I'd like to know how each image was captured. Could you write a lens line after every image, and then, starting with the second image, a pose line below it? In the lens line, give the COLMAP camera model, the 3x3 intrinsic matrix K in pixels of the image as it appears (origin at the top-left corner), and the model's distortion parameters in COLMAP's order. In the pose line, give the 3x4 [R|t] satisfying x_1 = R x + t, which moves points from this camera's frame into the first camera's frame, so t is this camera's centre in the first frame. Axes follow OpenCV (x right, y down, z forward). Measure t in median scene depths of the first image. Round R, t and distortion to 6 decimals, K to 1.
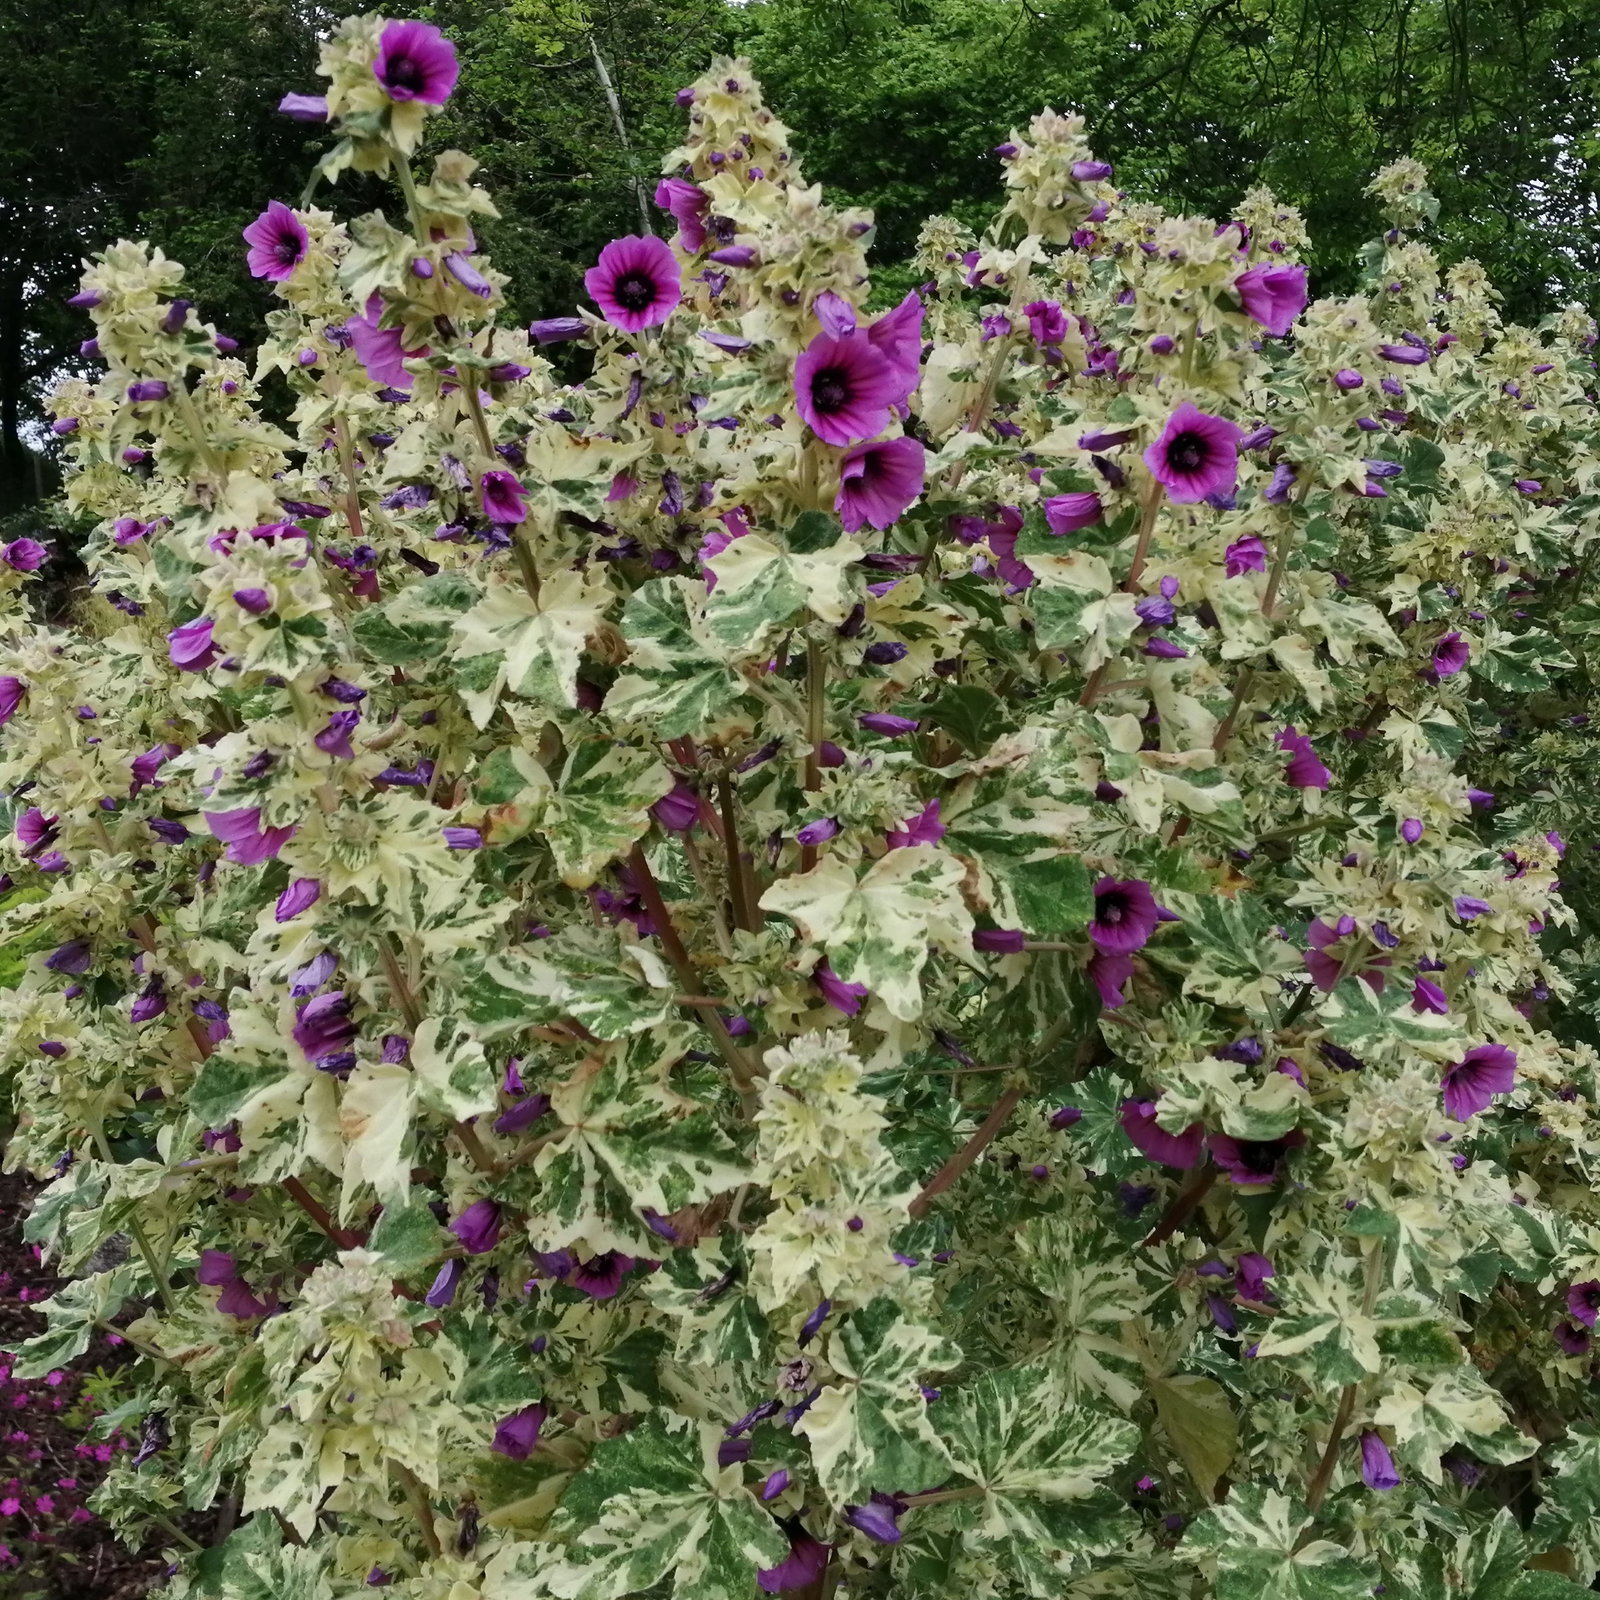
lens RADIAL K [[1778.2, 0, 825.5], [0, 1778.2, 800.9], [0, 0, 1]] dist [0.109716, -0.168325]
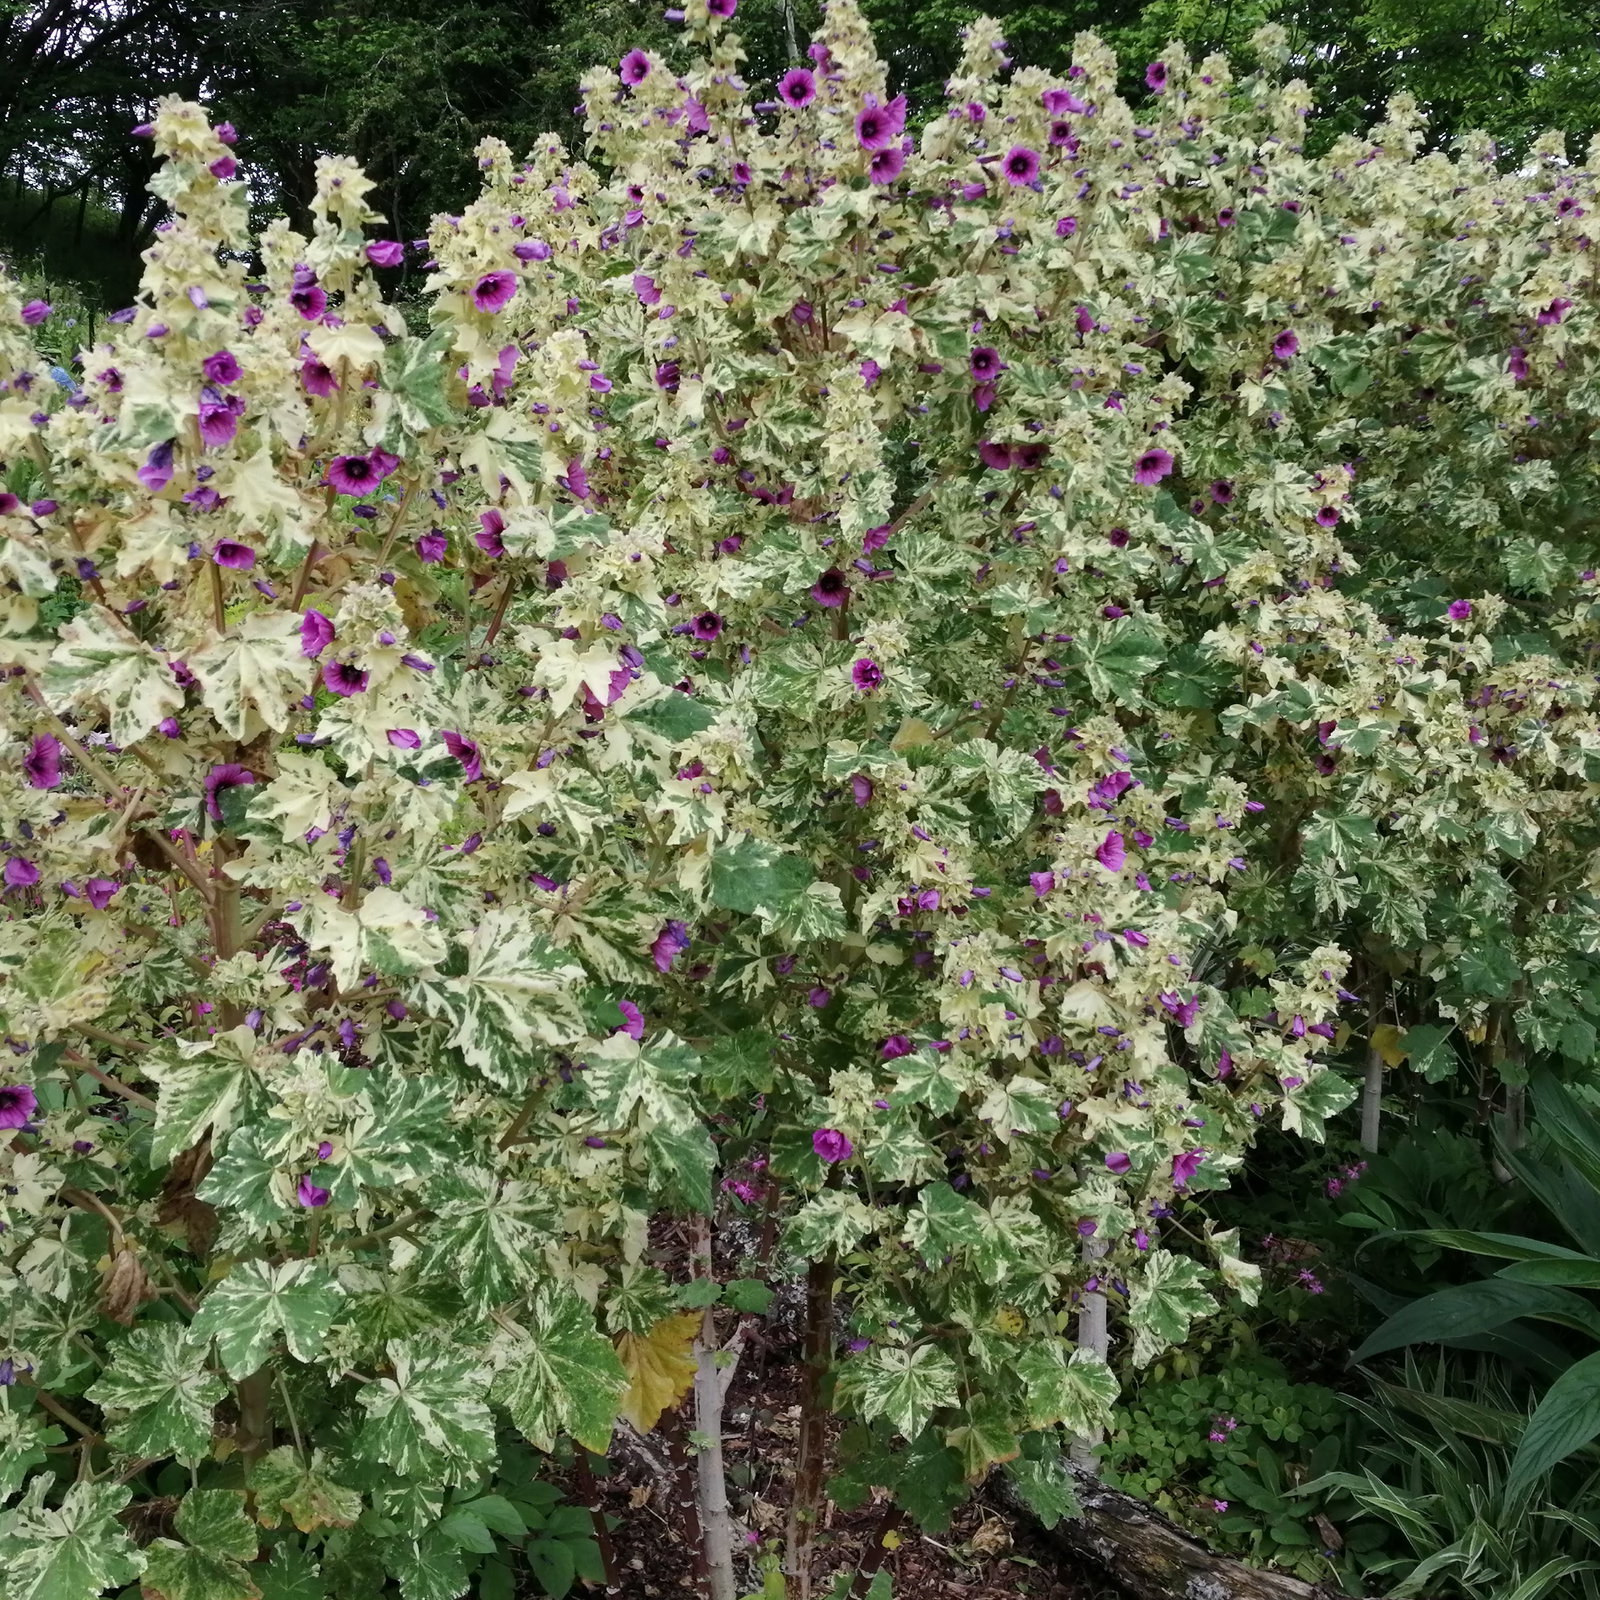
lens RADIAL K [[2018.7, 0, 800.0], [0, 2018.7, 800.0], [0, 0, 1]] dist [0.179518, -0.387758]
pose [[0.995332, 0.055109, -0.079224, 0.180556], [-0.051942, 0.997788, 0.041490, 0.594011], [0.081335, -0.037181, 0.995993, -1.921277]]
